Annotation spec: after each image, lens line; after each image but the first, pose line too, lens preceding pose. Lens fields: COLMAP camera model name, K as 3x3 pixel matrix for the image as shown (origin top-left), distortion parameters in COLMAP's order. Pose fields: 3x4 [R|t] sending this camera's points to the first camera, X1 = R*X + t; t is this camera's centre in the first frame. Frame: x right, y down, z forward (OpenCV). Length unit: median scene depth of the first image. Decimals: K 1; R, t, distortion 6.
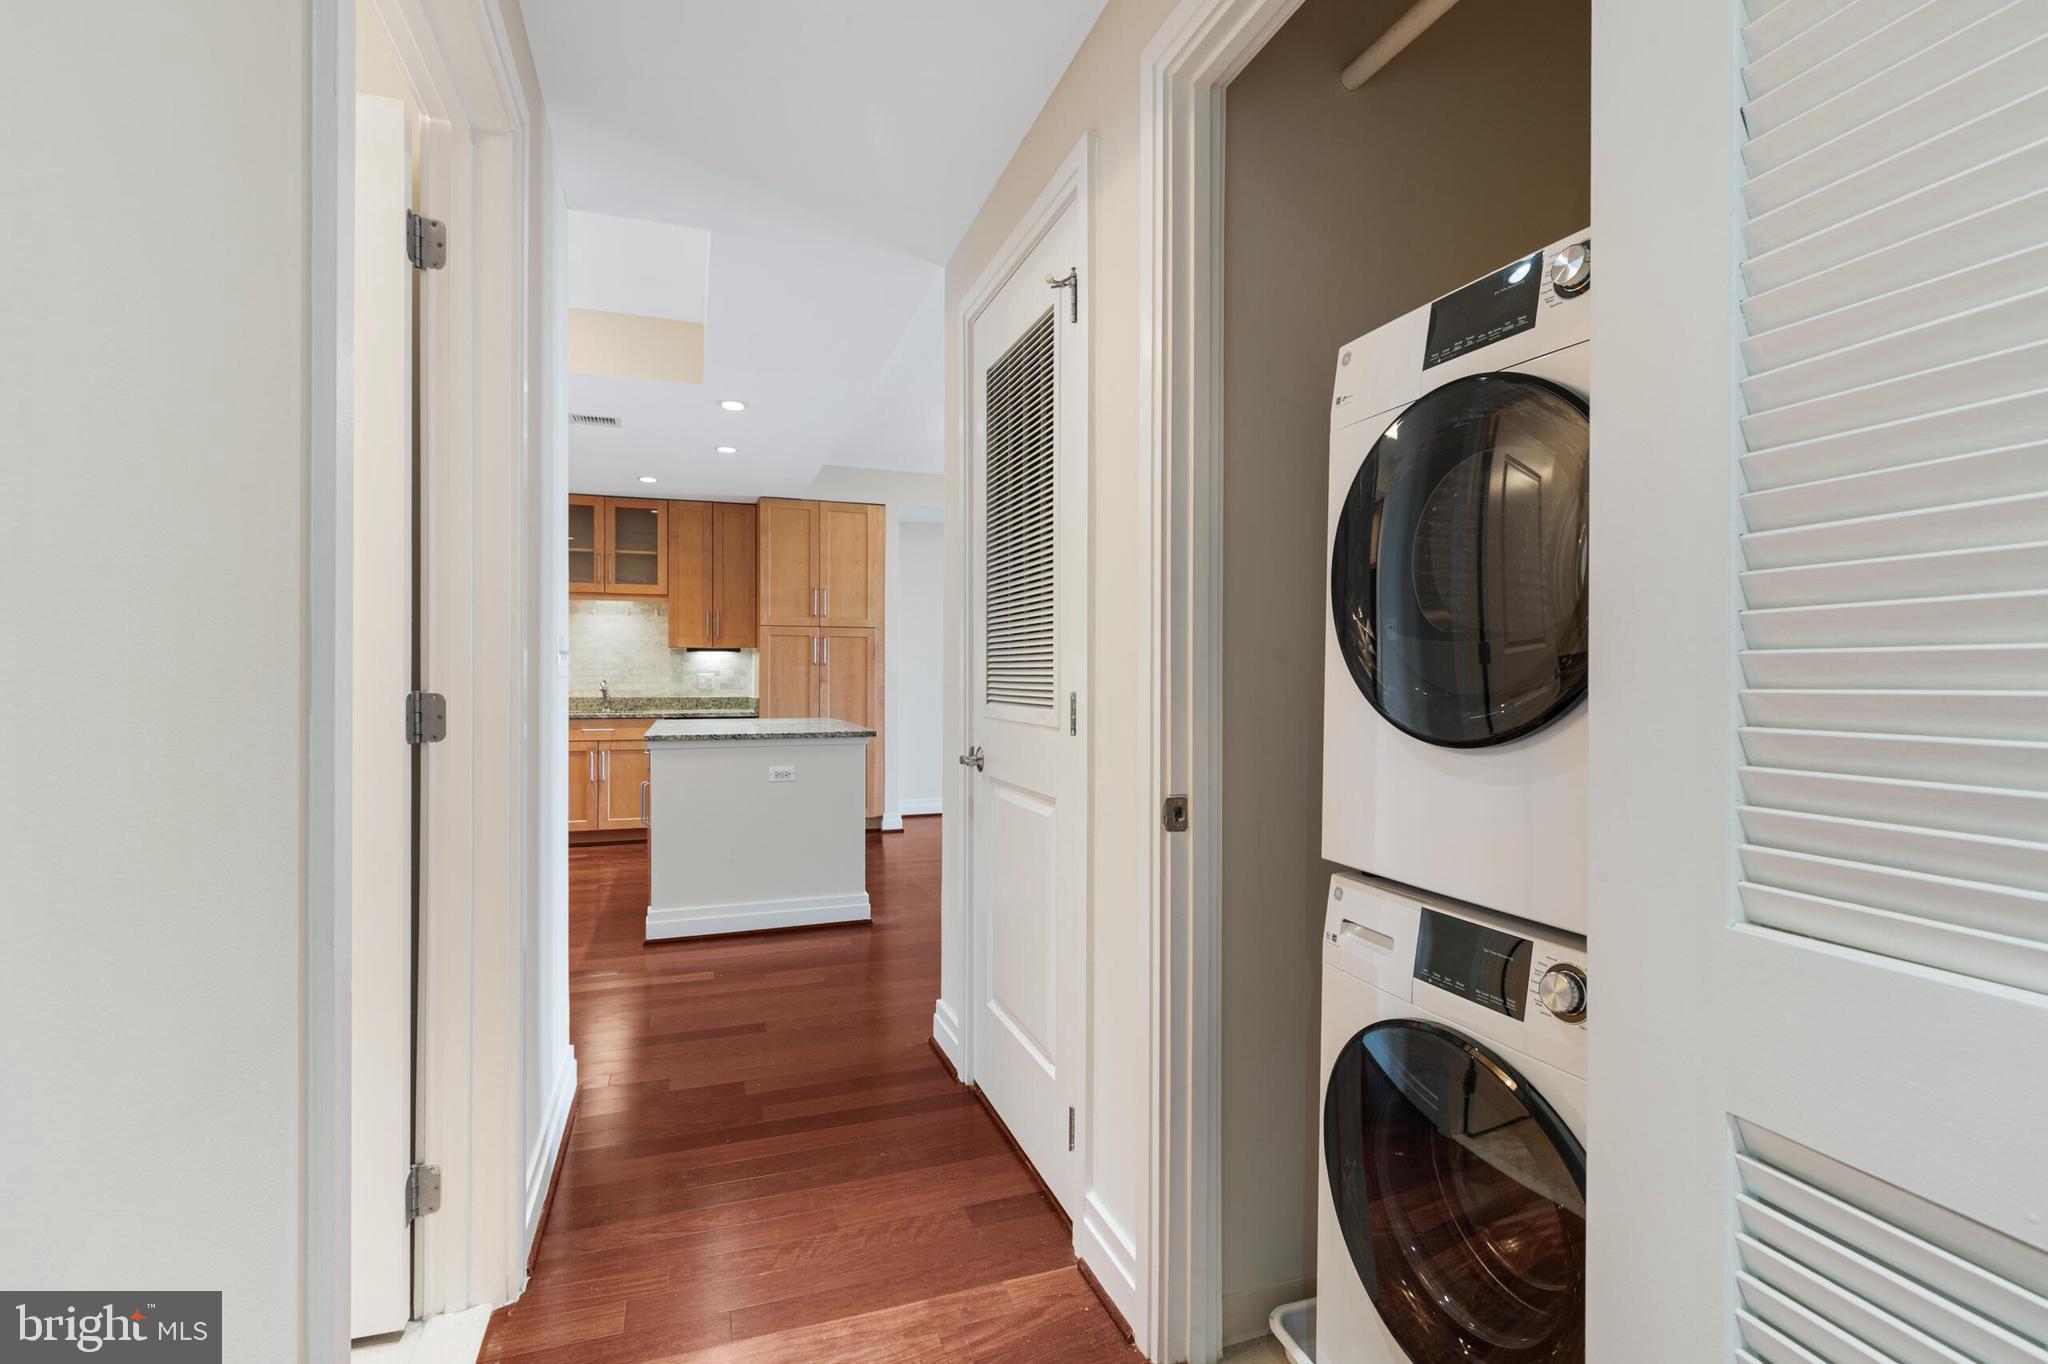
lens RADIAL K [[921.6, 0, 1030.7], [0, 921.6, 687.8], [0, 0, 1]] dist [0.007517, -0.002175]
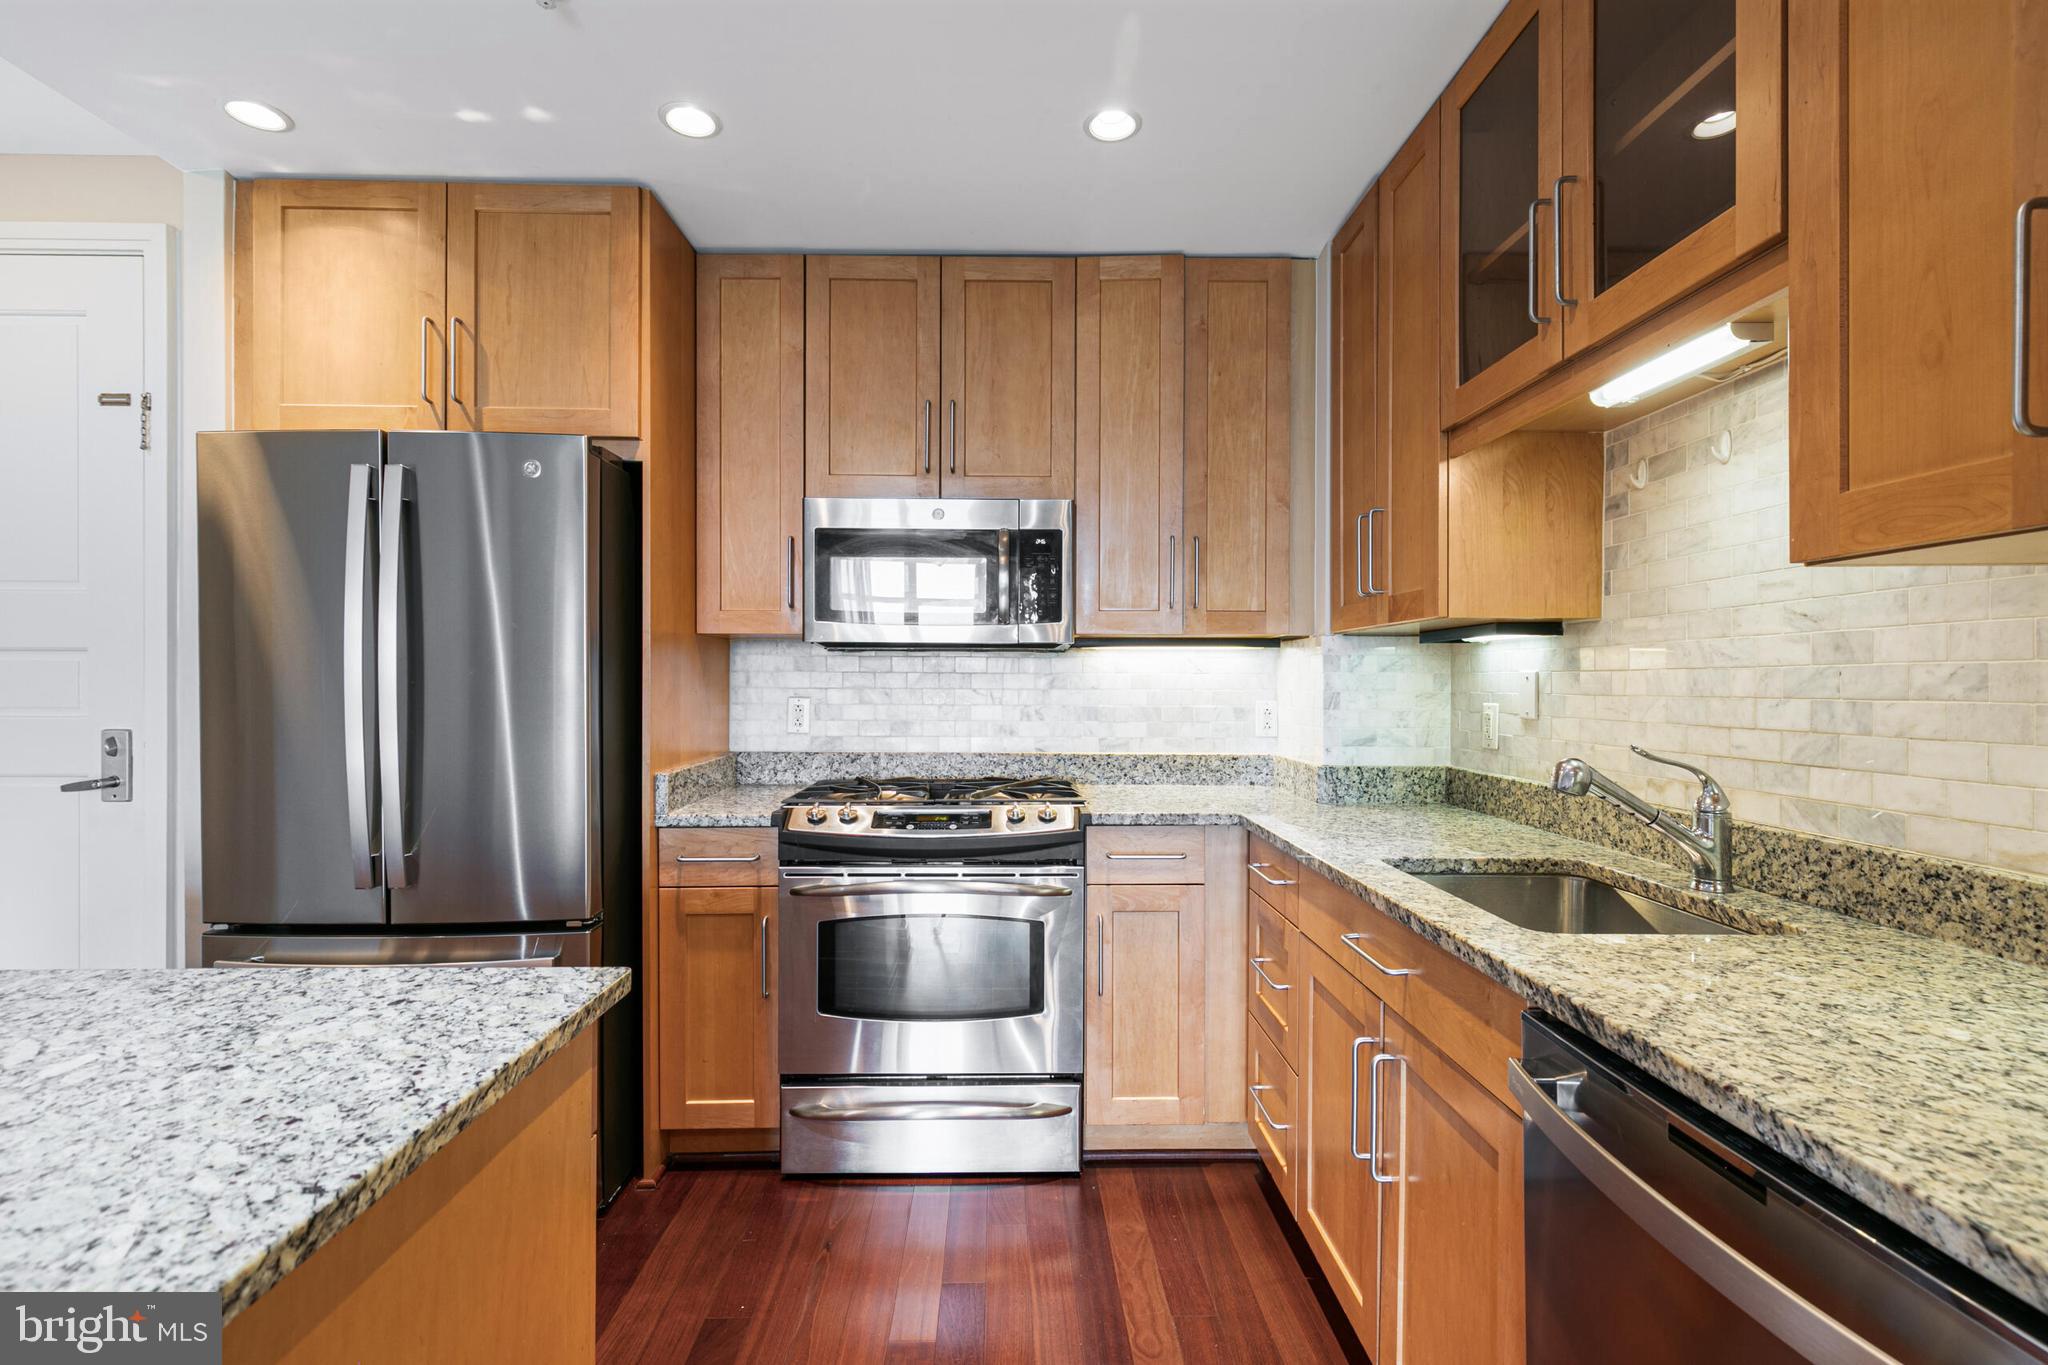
lens RADIAL K [[921.6, 0, 1022.3], [0, 921.6, 688.0], [0, 0, 1]] dist [0.007517, -0.002175]
pose [[-0.326953, 0.004907, -0.945028, -0.198509], [-0.013695, 0.999857, 0.009930, -0.022711], [0.944941, 0.016189, -0.326839, 0.920456]]
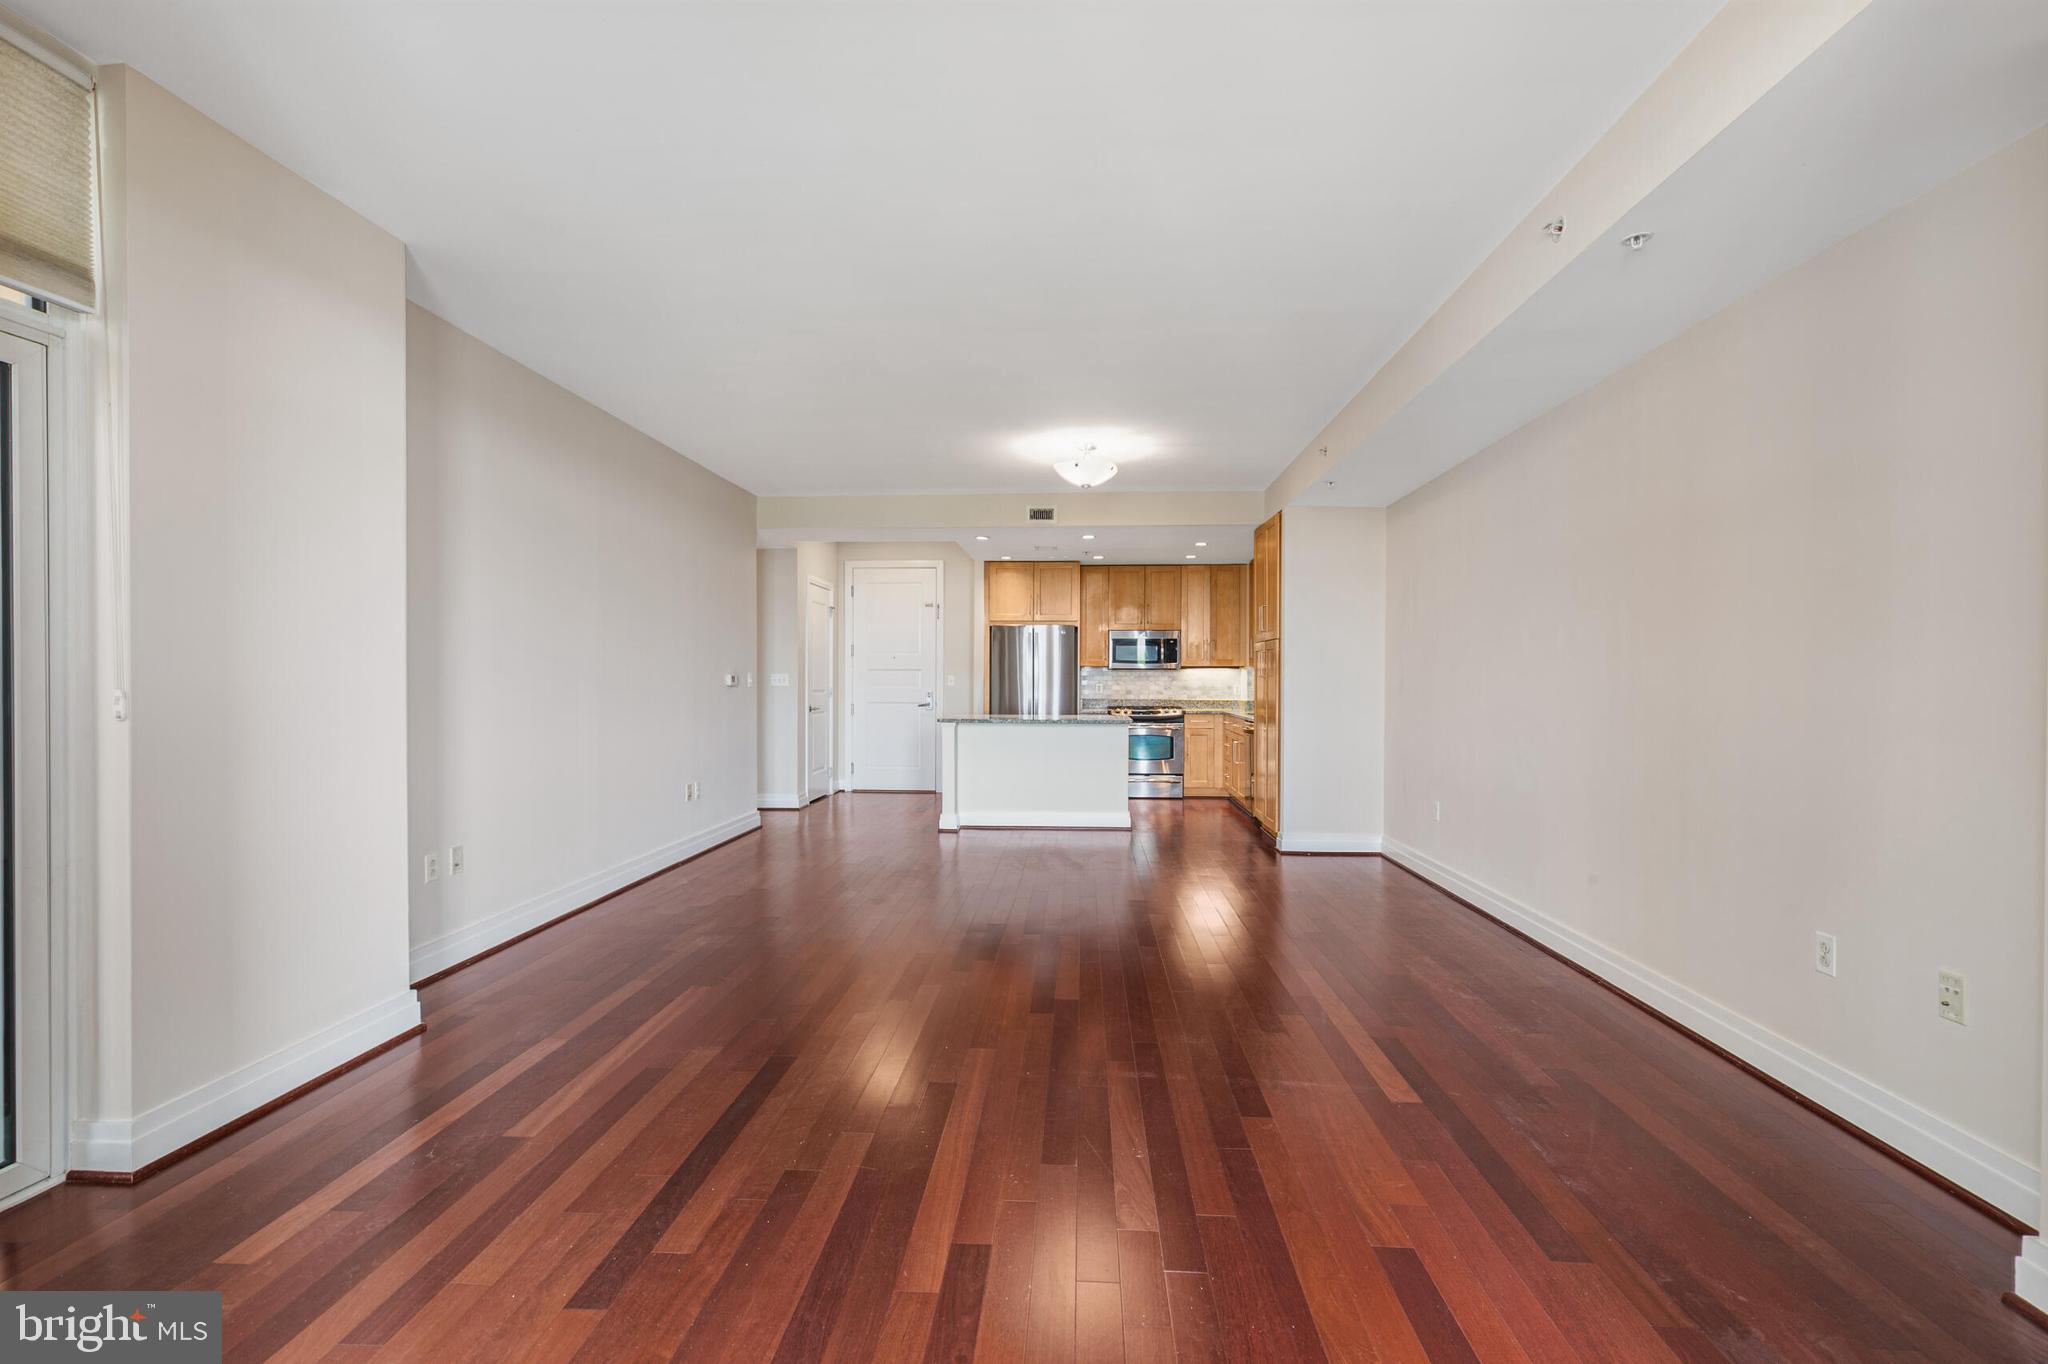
lens RADIAL K [[942.7, 0, 1021.4], [0, 942.7, 681.2], [0, 0, 1]] dist [0.000593, 0.000004]
pose [[-0.405341, 0.000580, -0.914166, 0.879179], [-0.014319, 0.999873, 0.006984, -0.024588], [0.914054, 0.015921, -0.405281, 1.184925]]
